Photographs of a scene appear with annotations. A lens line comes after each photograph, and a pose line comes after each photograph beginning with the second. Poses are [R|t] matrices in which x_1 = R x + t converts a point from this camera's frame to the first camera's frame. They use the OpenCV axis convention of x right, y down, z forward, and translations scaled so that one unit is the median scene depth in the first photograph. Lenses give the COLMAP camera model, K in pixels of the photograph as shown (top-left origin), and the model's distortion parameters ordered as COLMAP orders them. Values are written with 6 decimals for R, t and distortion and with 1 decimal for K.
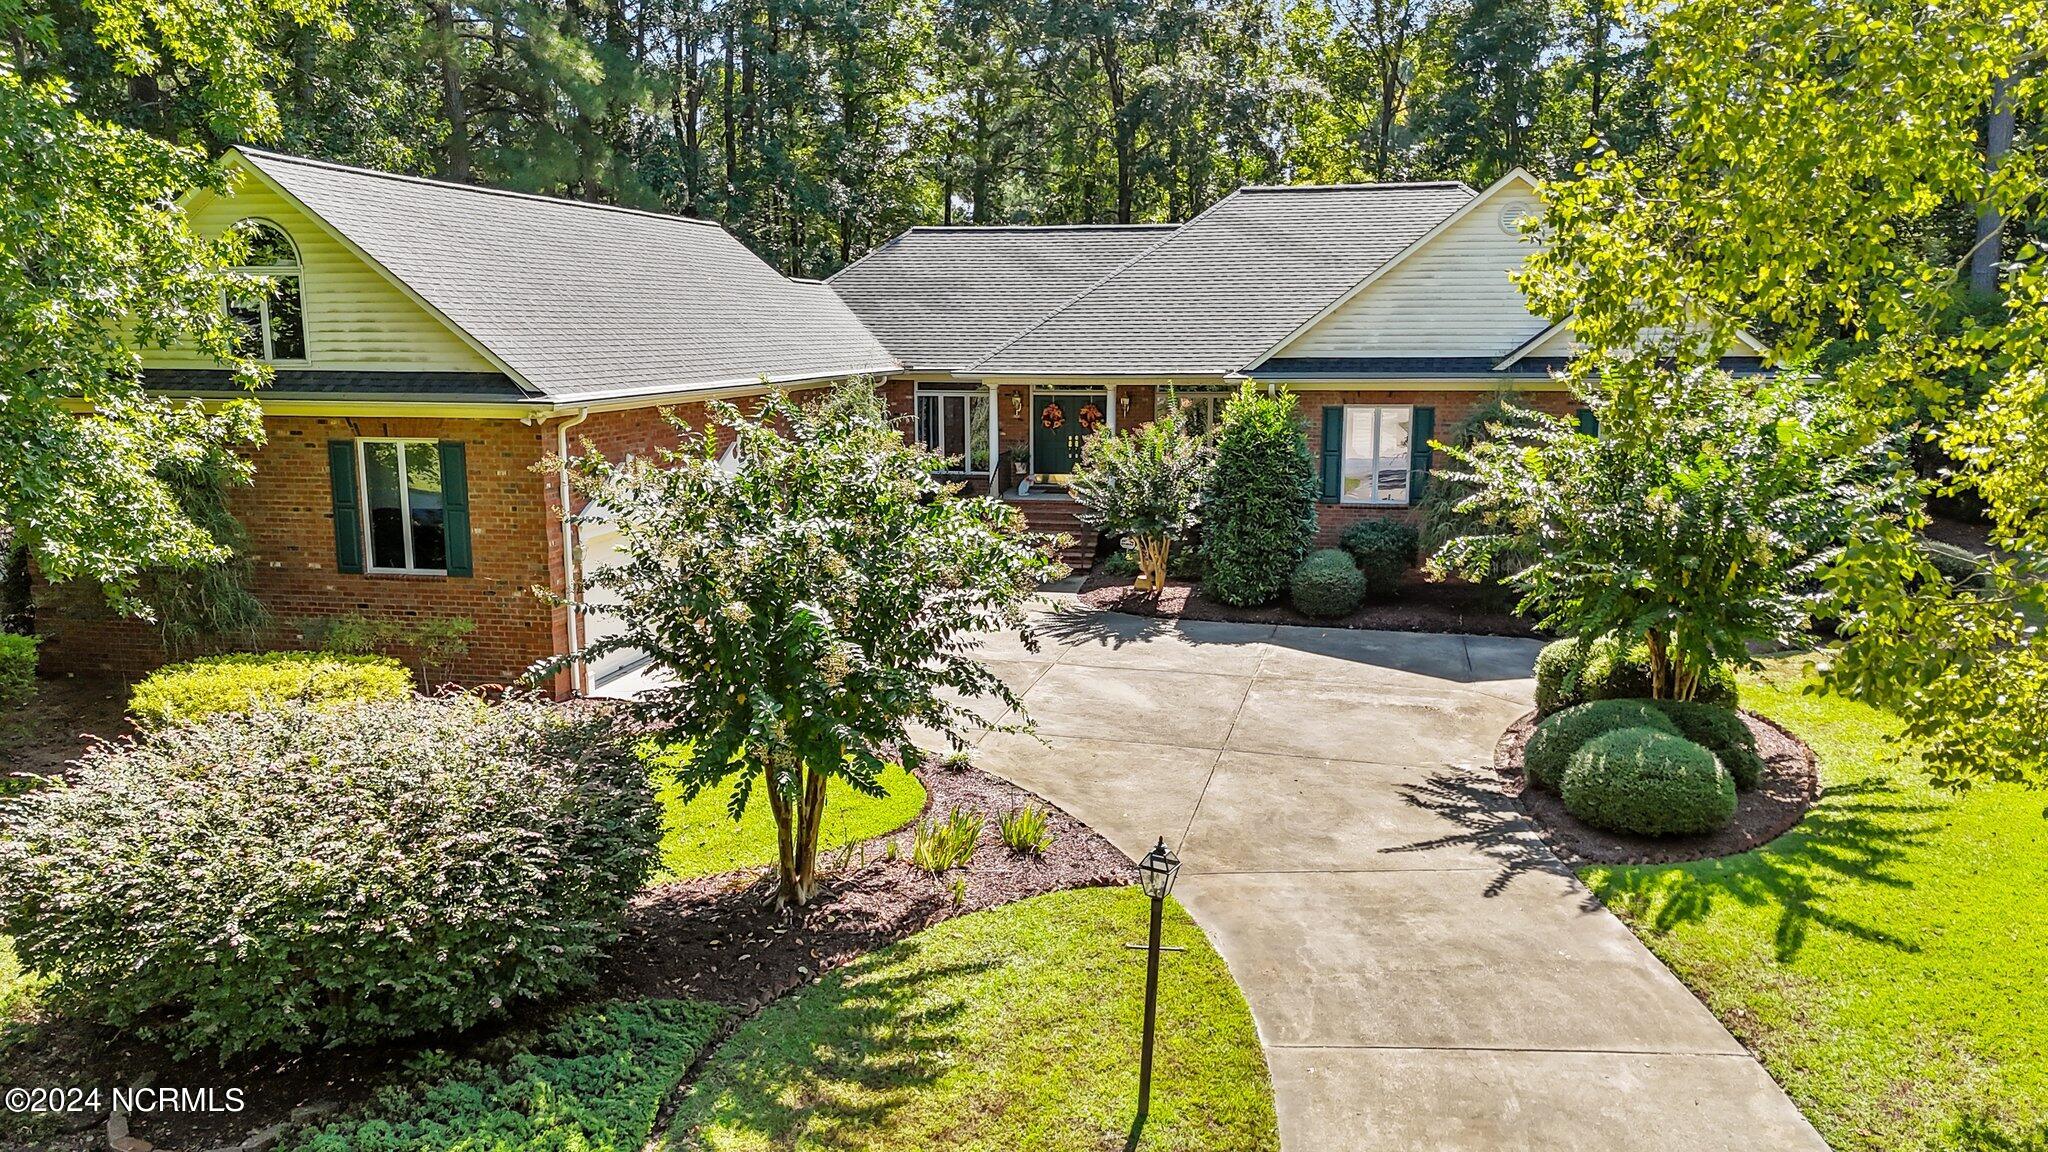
lens RADIAL K [[1502.1, 0, 1024.0], [0, 1502.1, 576.0], [0, 0, 1]] dist [0.006880, -0.007637]
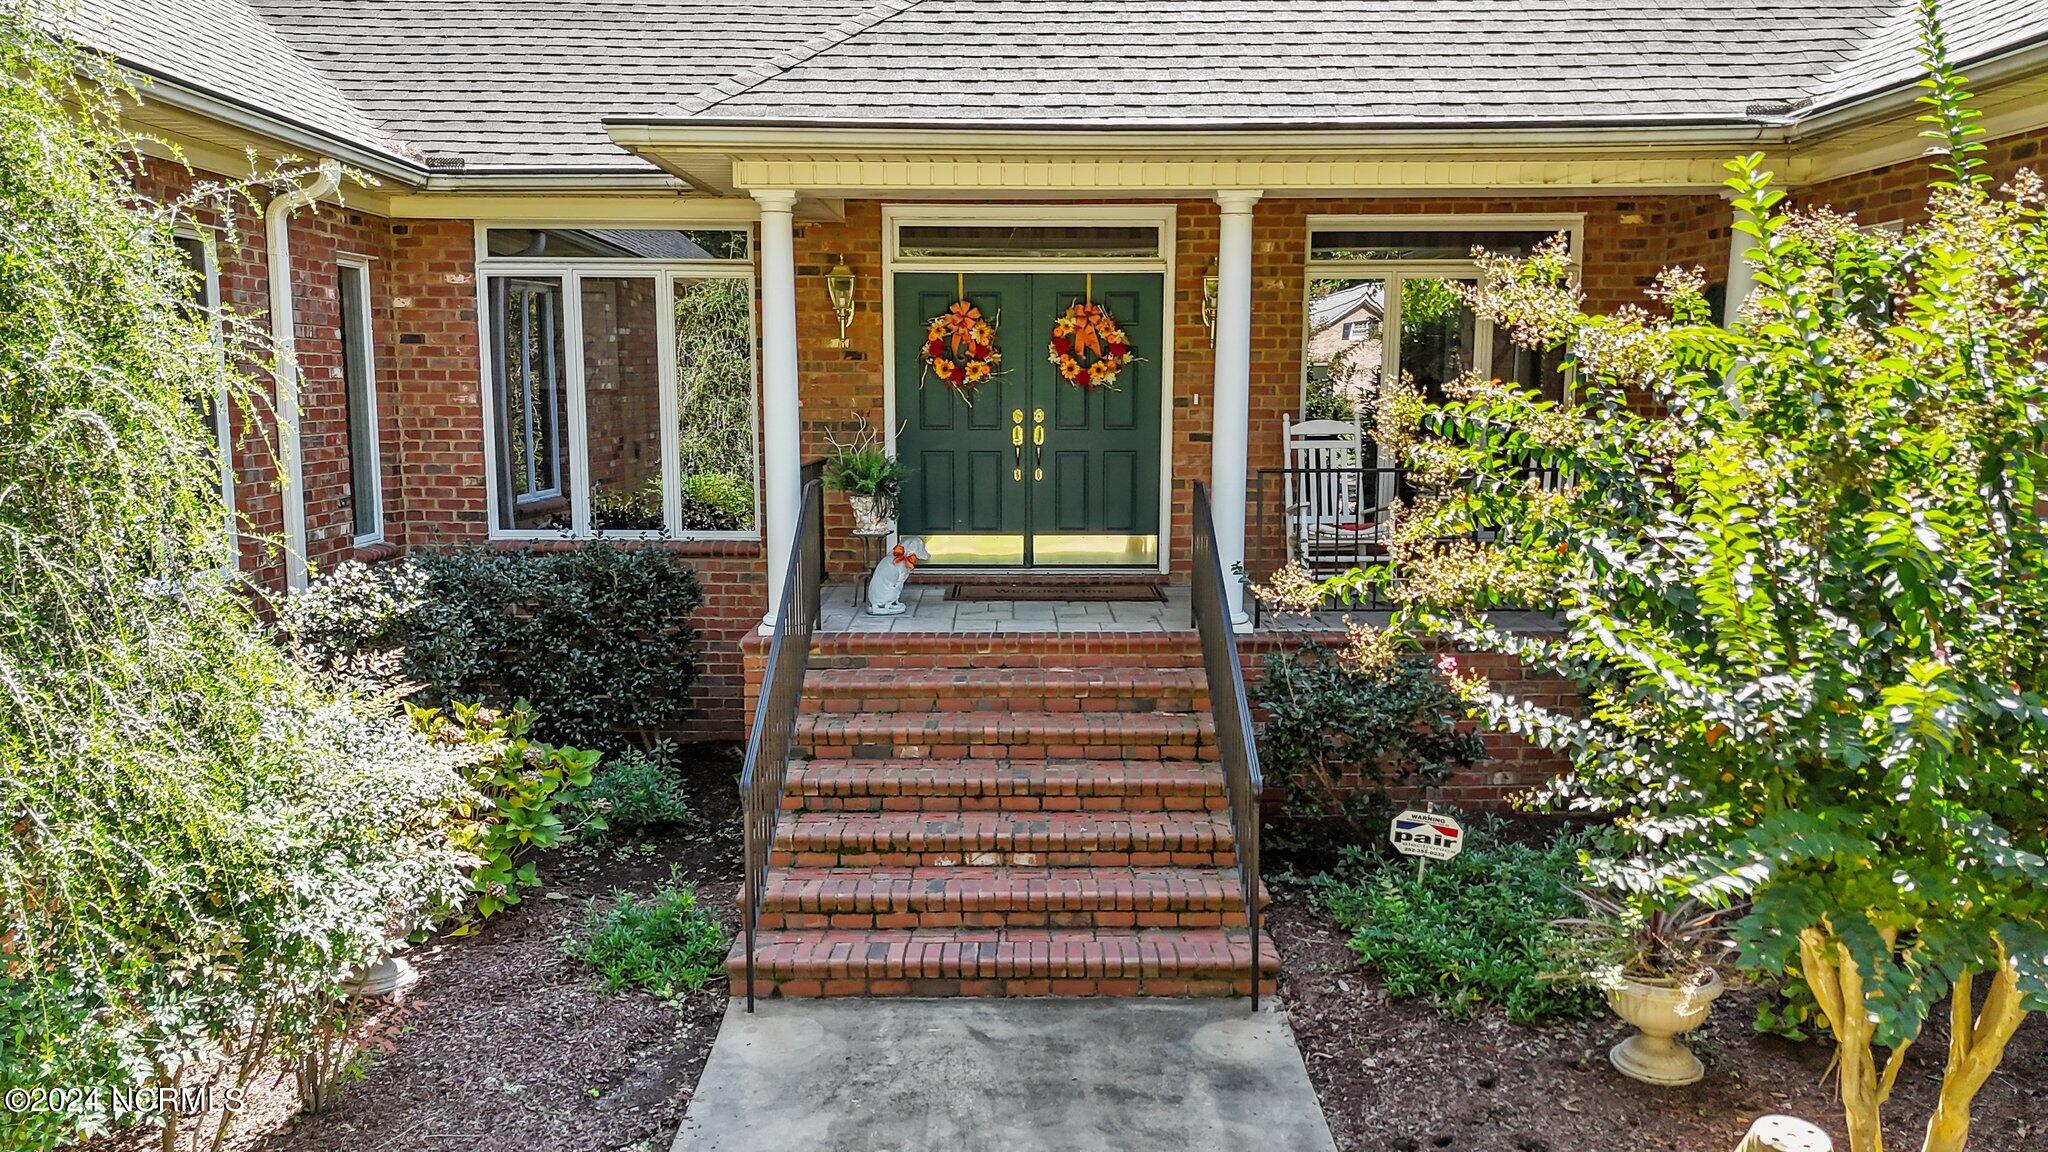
lens RADIAL K [[1502.1, 0, 1024.0], [0, 1502.1, 576.0], [0, 0, 1]] dist [0.006880, -0.007637]
pose [[0.971598, -0.026362, 0.235166, -0.040661], [0.036192, 0.998638, -0.037579, -0.048271], [-0.233855, 0.045023, 0.971229, 0.707961]]
